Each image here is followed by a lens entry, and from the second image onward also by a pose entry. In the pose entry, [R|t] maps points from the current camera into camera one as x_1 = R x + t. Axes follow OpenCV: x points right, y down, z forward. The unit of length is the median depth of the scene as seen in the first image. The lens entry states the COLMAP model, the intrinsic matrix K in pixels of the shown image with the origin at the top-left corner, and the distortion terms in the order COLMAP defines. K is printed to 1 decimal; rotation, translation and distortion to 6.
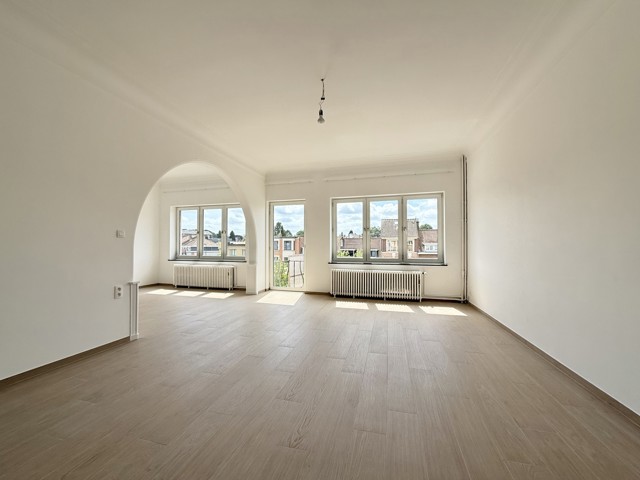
lens RADIAL K [[261.5, 0, 320.0], [0, 261.5, 240.0], [0, 0, 1]] dist [-0.000900, -0.000061]
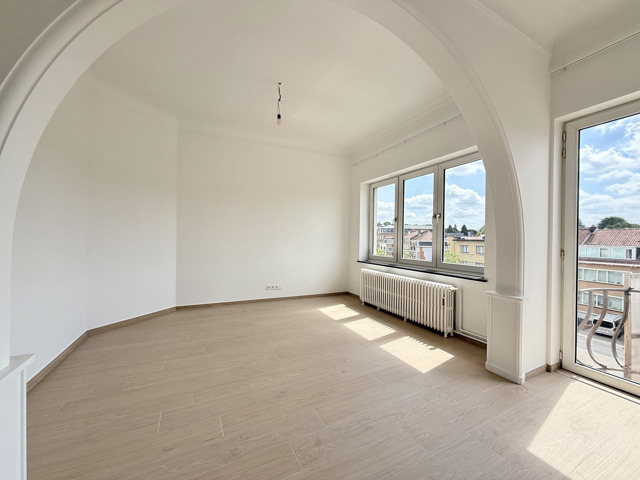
lens RADIAL K [[261.5, 0, 320.0], [0, 261.5, 240.0], [0, 0, 1]] dist [-0.000900, -0.000061]
pose [[0.676265, 0.012748, -0.736548, -0.141630], [0.001276, 0.999828, 0.018476, 0.007180], [0.736657, -0.013434, 0.676133, 0.472834]]
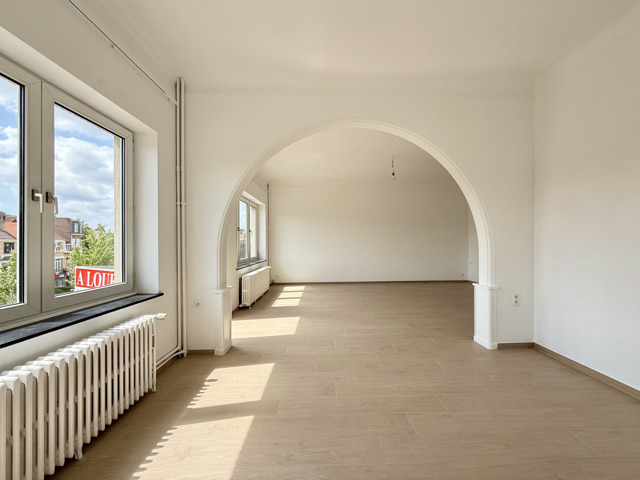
lens RADIAL K [[261.5, 0, 320.0], [0, 261.5, 240.0], [0, 0, 1]] dist [-0.000900, -0.000061]
pose [[-0.303142, 0.007545, 0.952915, -0.687301], [-0.016547, 0.999776, -0.013180, 0.006286], [-0.952802, -0.019763, -0.302950, 0.850606]]
